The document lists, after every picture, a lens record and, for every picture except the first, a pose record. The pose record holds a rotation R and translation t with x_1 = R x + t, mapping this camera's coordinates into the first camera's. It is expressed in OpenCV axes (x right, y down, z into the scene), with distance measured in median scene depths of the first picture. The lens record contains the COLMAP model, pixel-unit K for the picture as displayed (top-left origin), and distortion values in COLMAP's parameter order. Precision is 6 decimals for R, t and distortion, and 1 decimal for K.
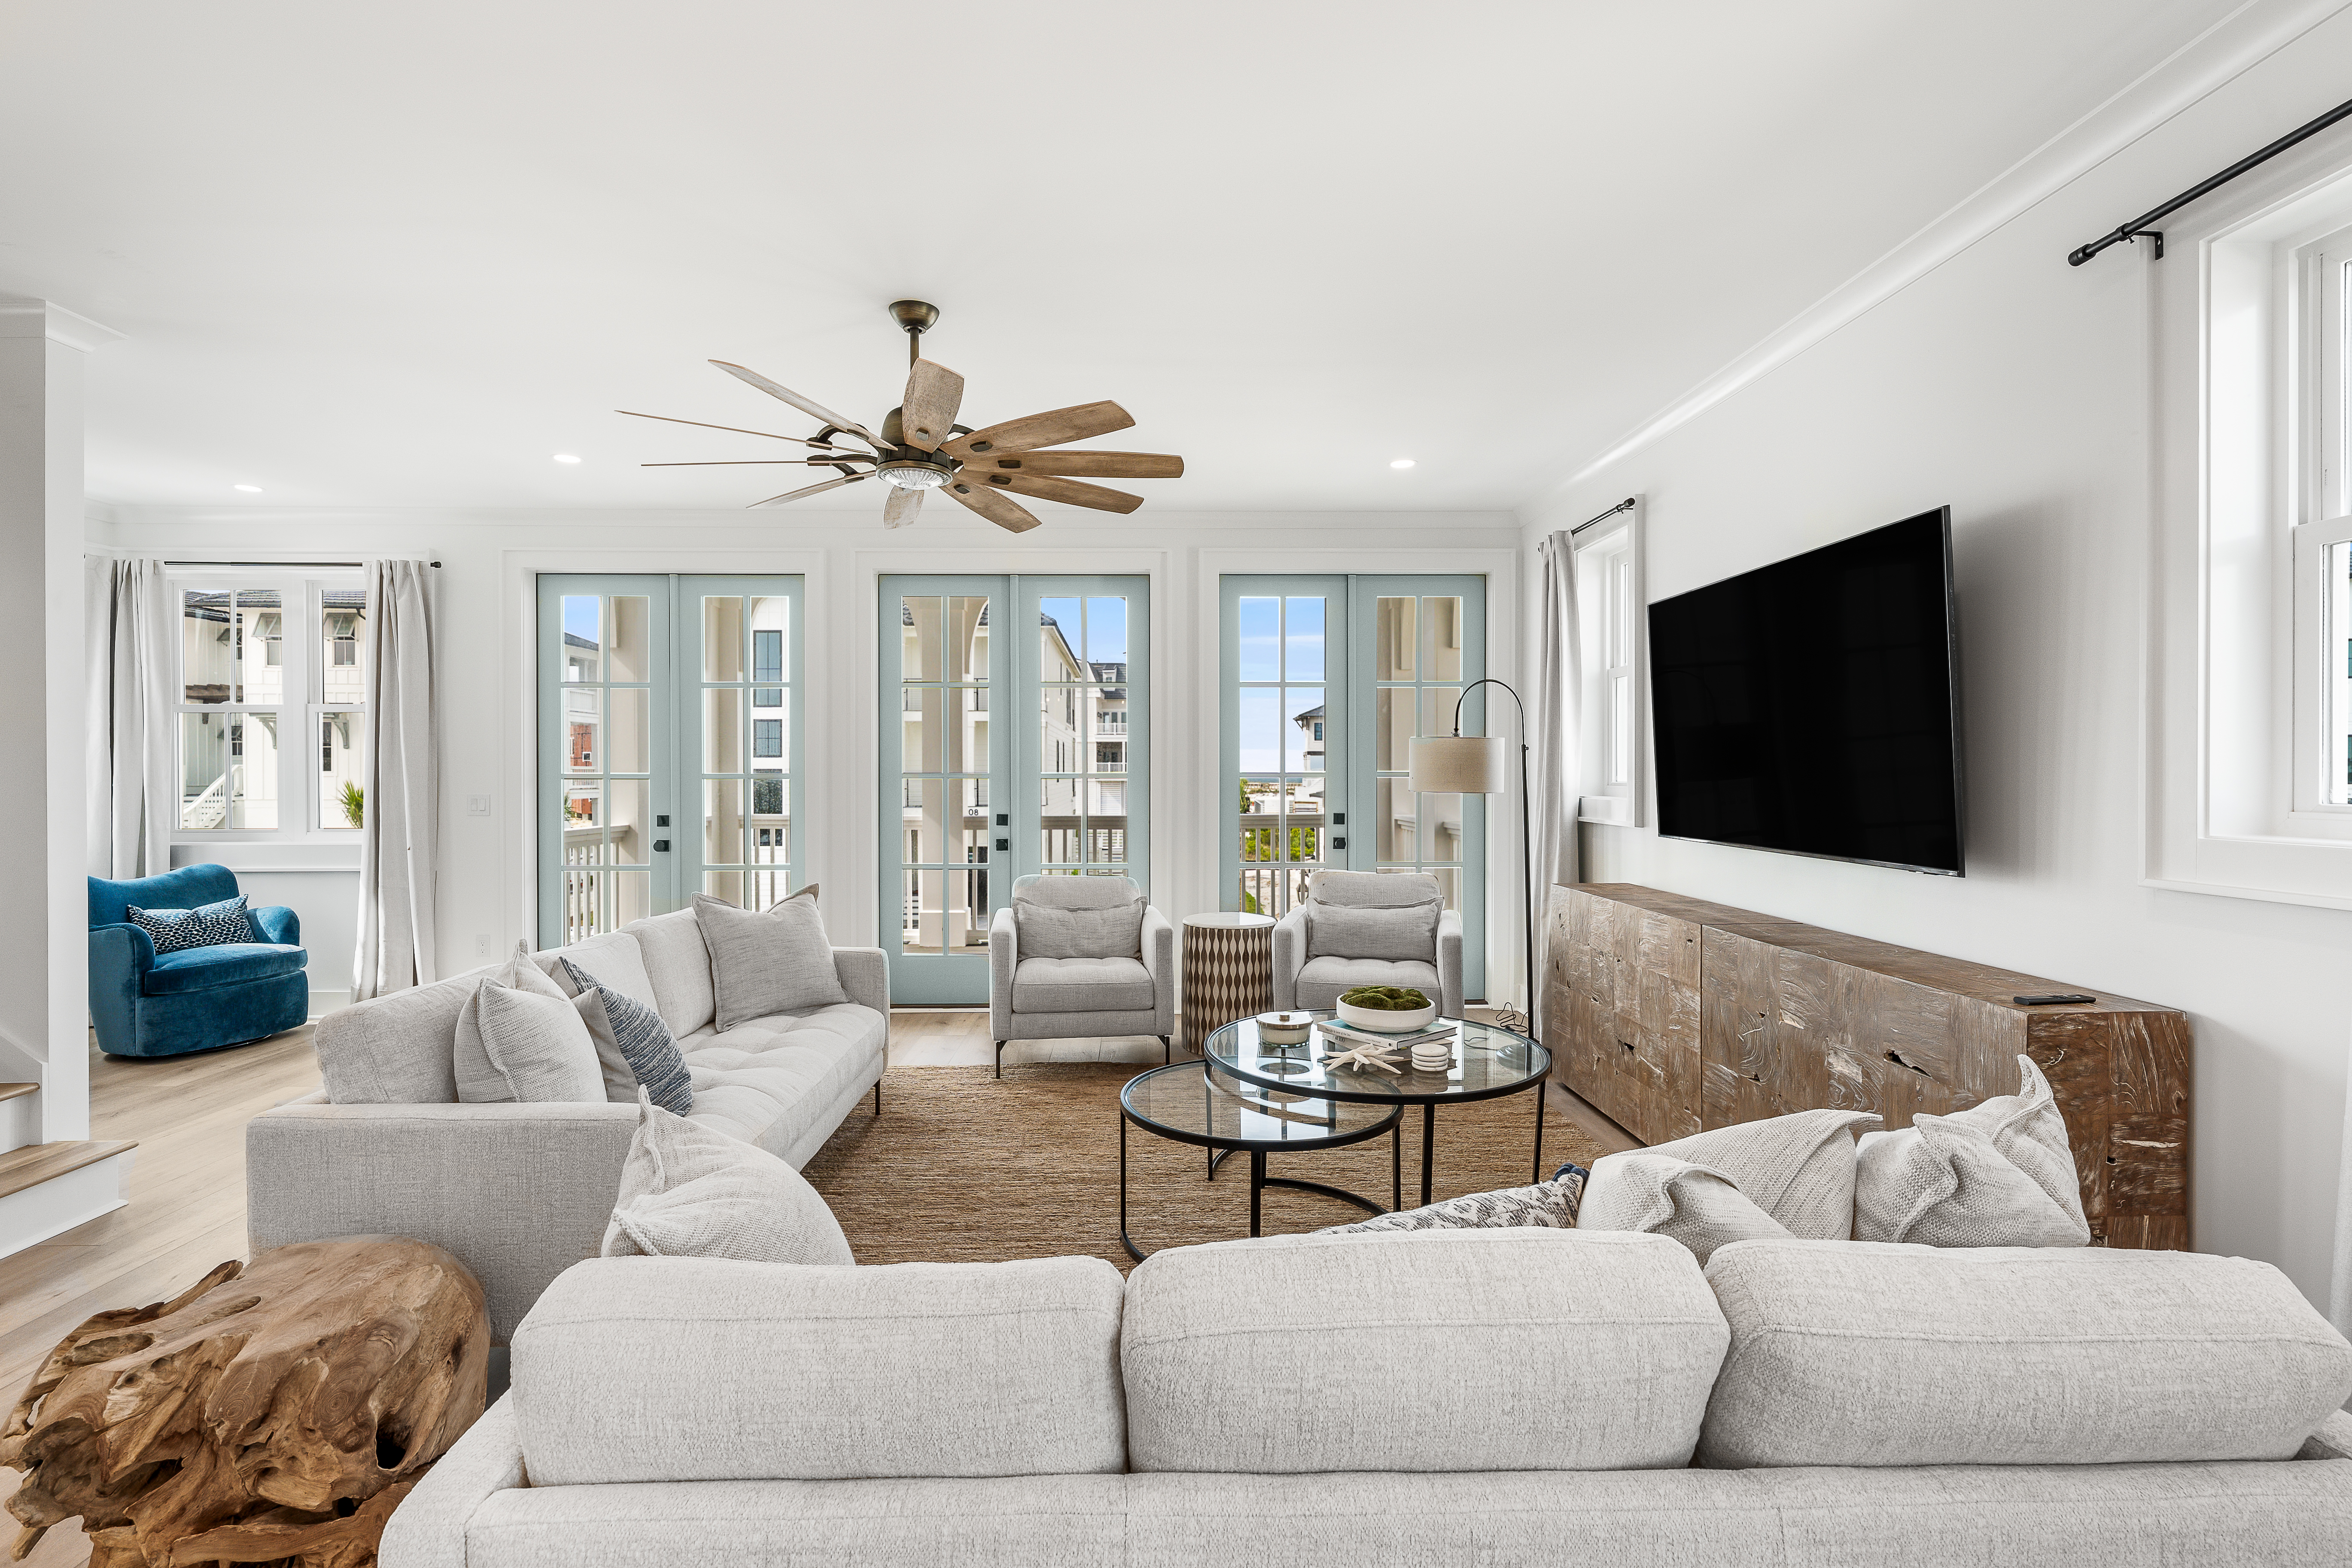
lens RADIAL K [[1075.7, 0, 1164.8], [0, 1075.7, 778.5], [0, 0, 1]] dist [-0.003450, -0.000253]
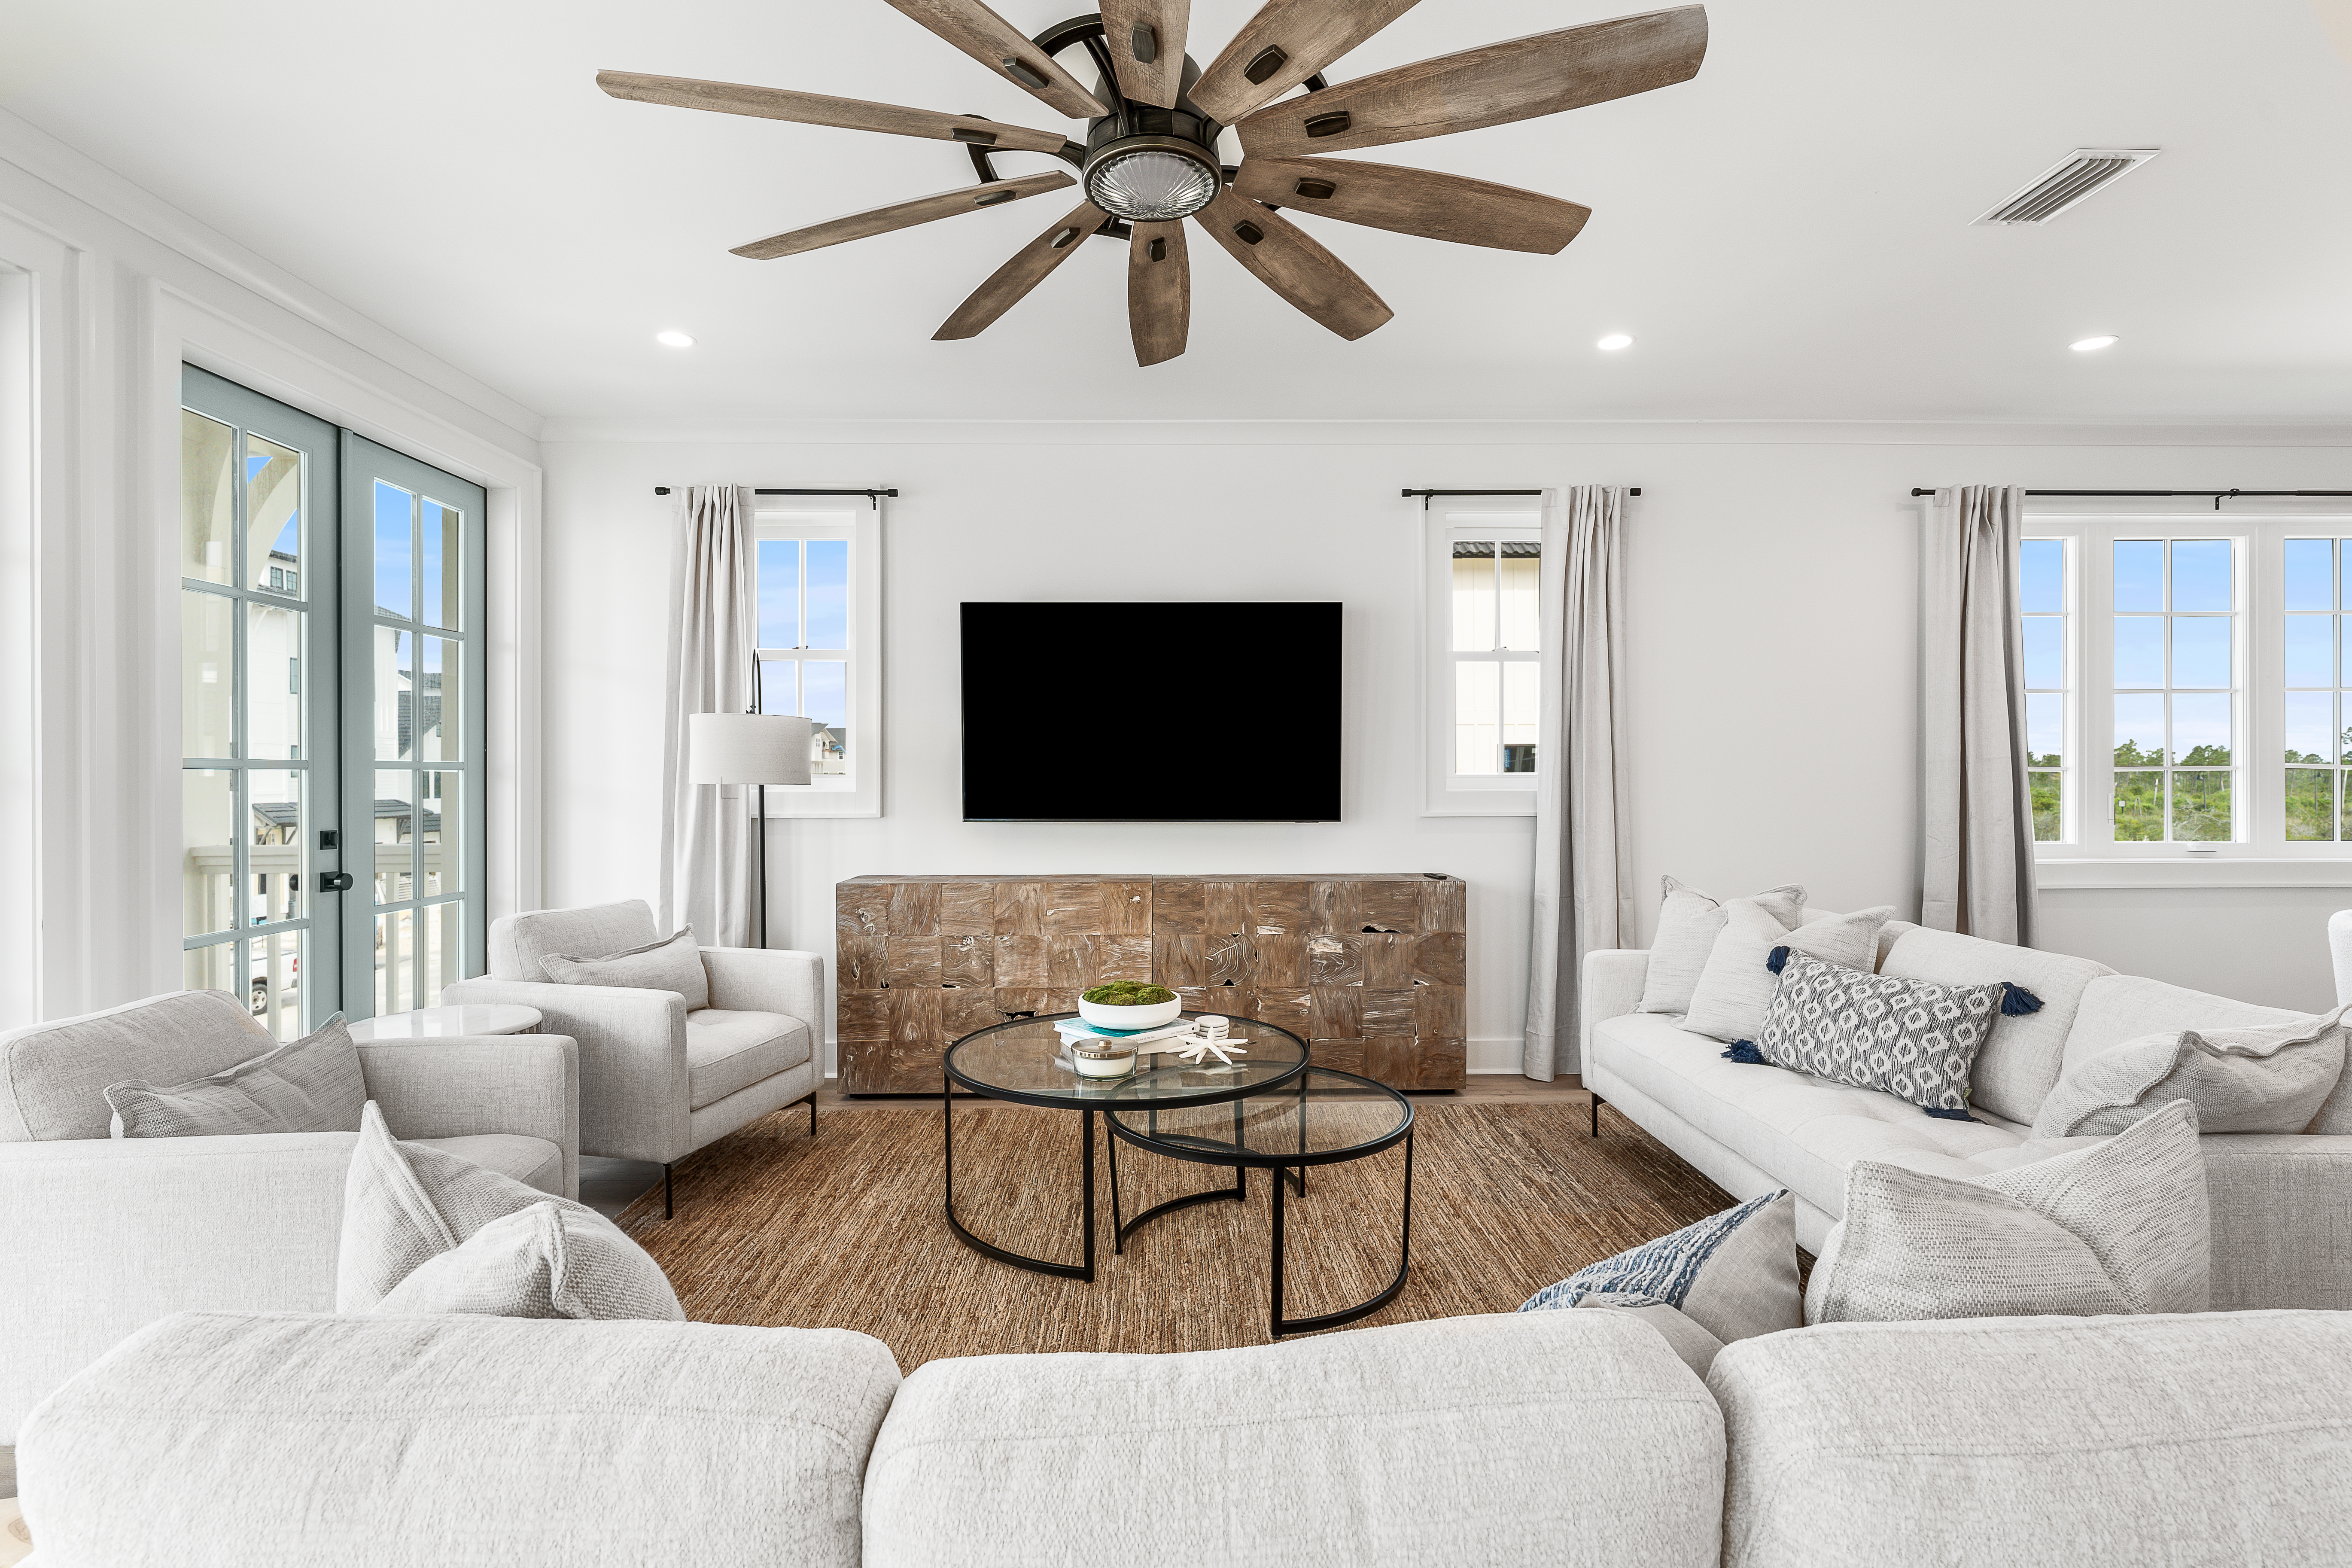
lens RADIAL K [[1075.7, 0, 1160.5], [0, 1075.7, 778.4], [0, 0, 1]] dist [-0.003450, -0.000253]
pose [[0.007486, -0.000911, 0.999972, -0.749413], [0.011364, 0.999935, 0.000826, 0.015050], [-0.999907, 0.011358, 0.007496, 0.983068]]
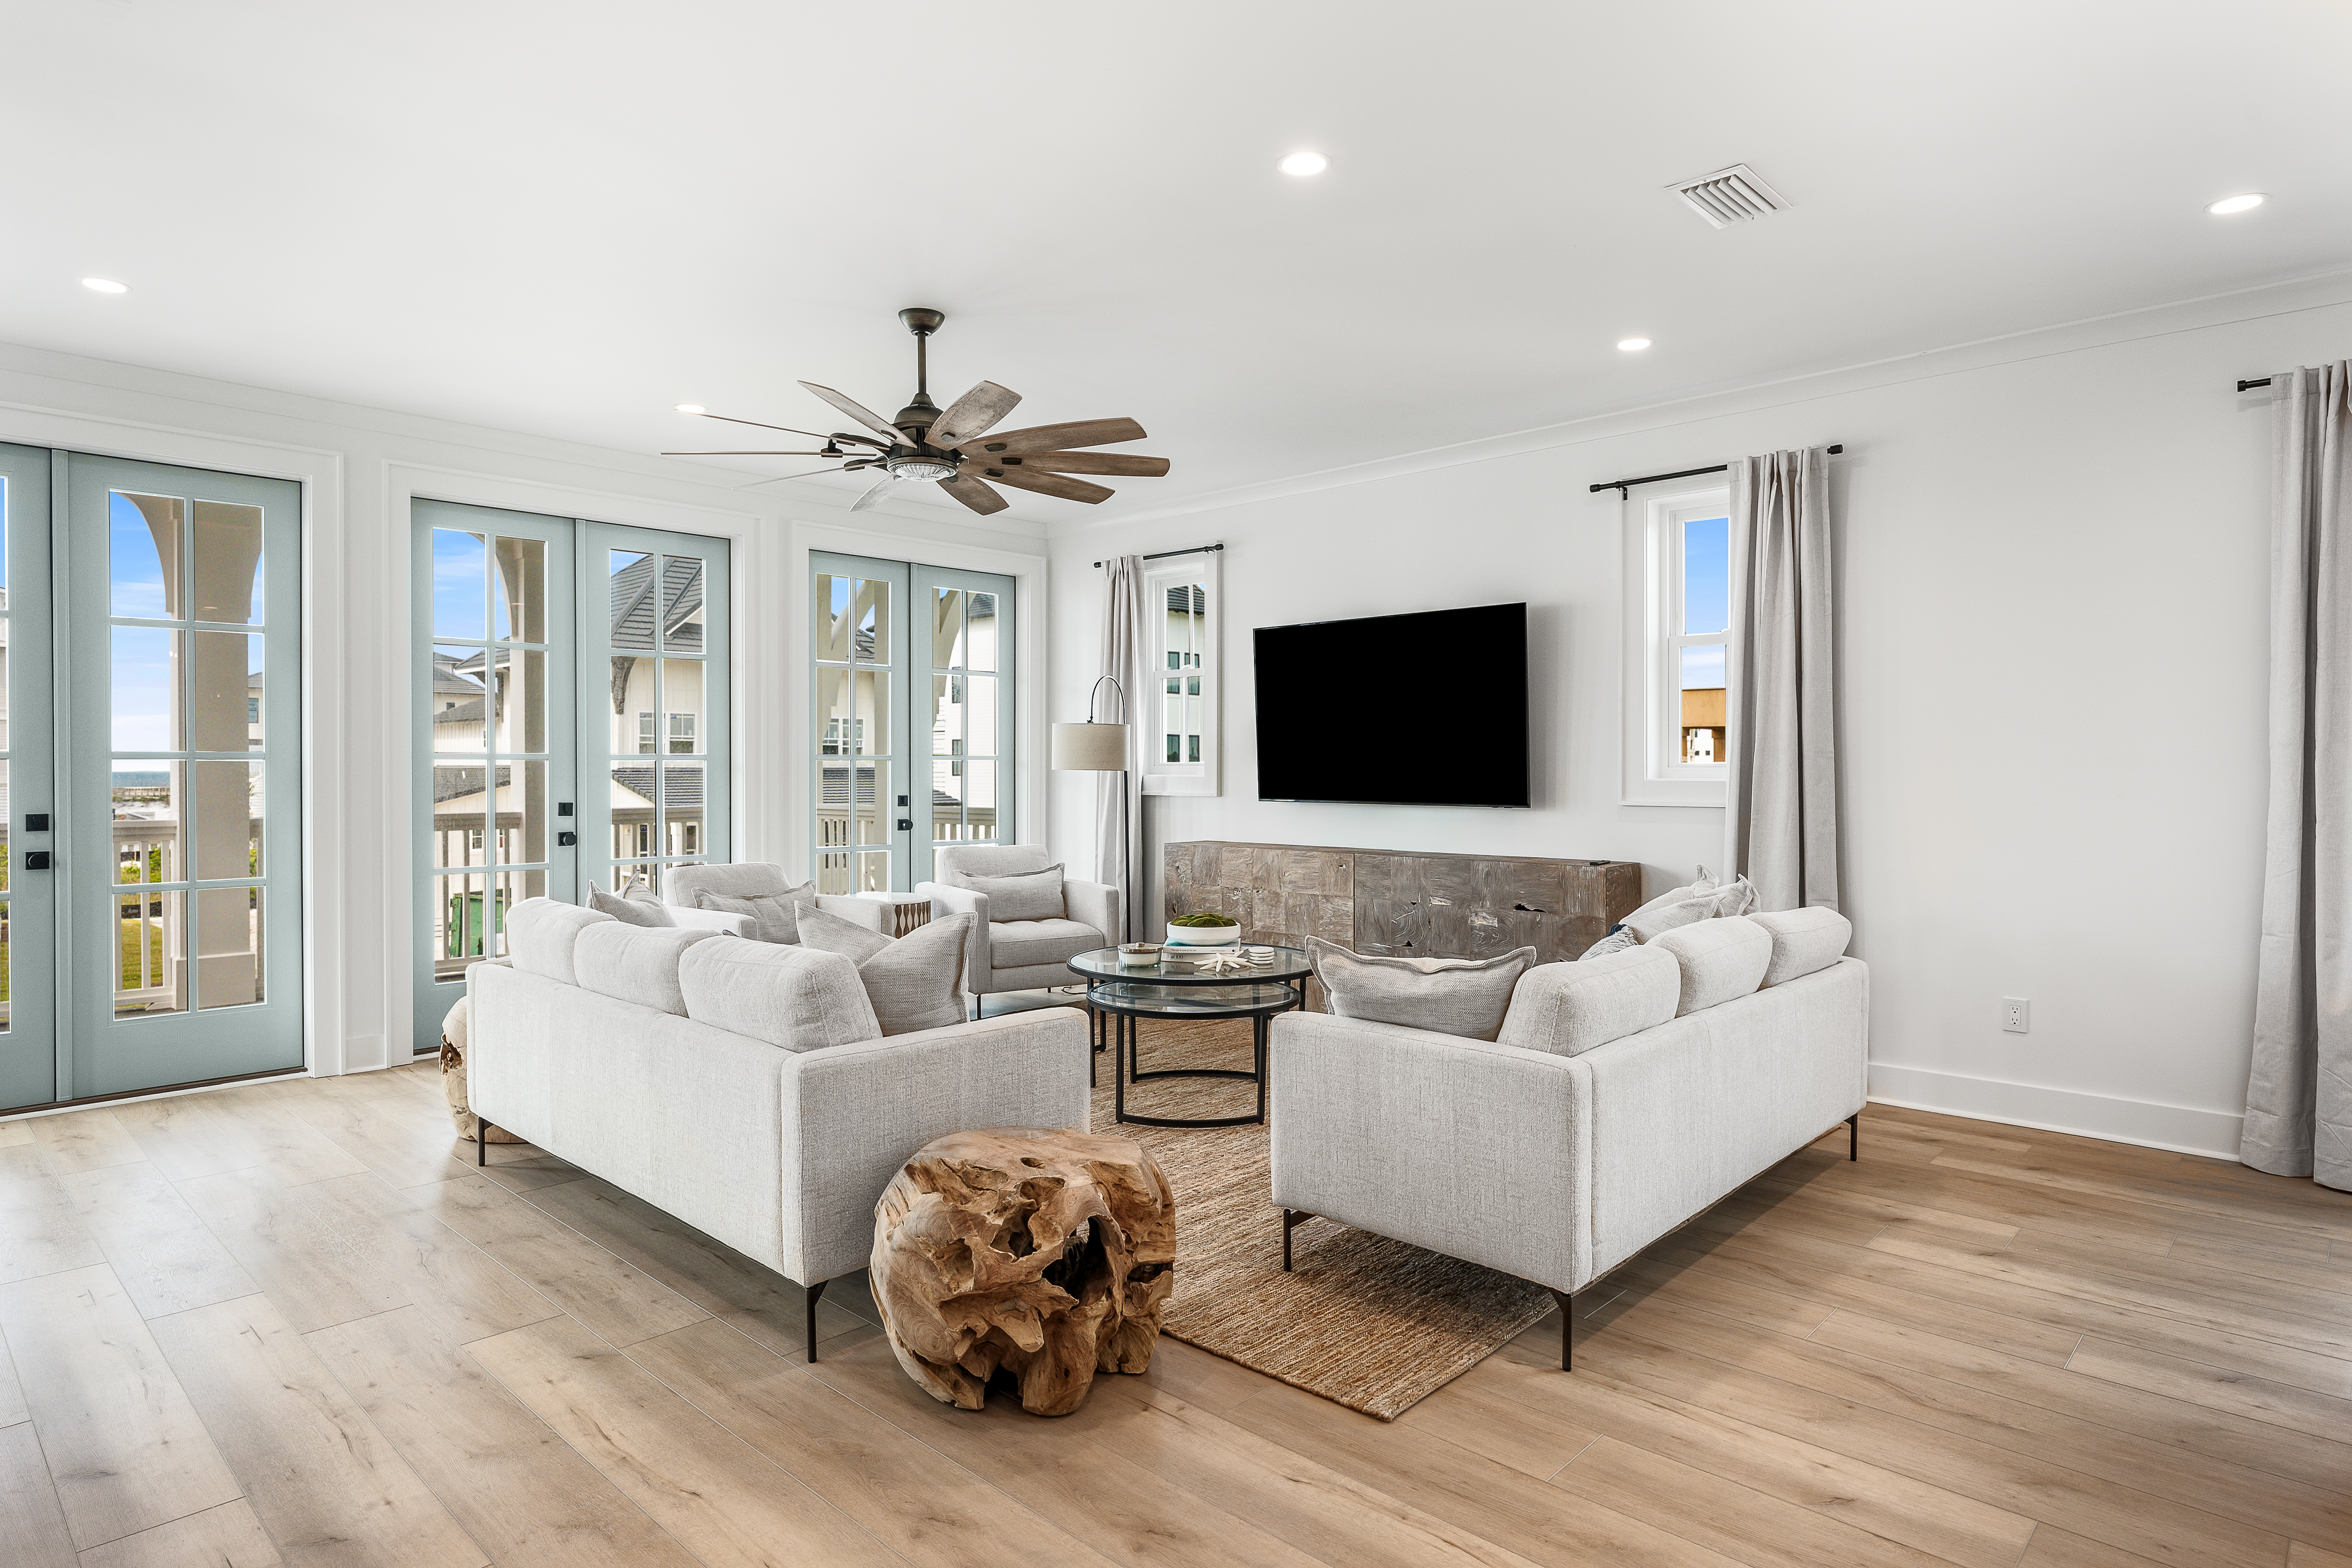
lens RADIAL K [[1298.2, 0, 1178.2], [0, 1298.2, 776.5], [0, 0, 1]] dist [-0.002025, 0.001519]
pose [[0.700793, -0.005117, 0.713346, -0.958613], [0.006132, 0.999981, 0.001150, 0.025829], [-0.713338, 0.003569, 0.700811, -0.088694]]
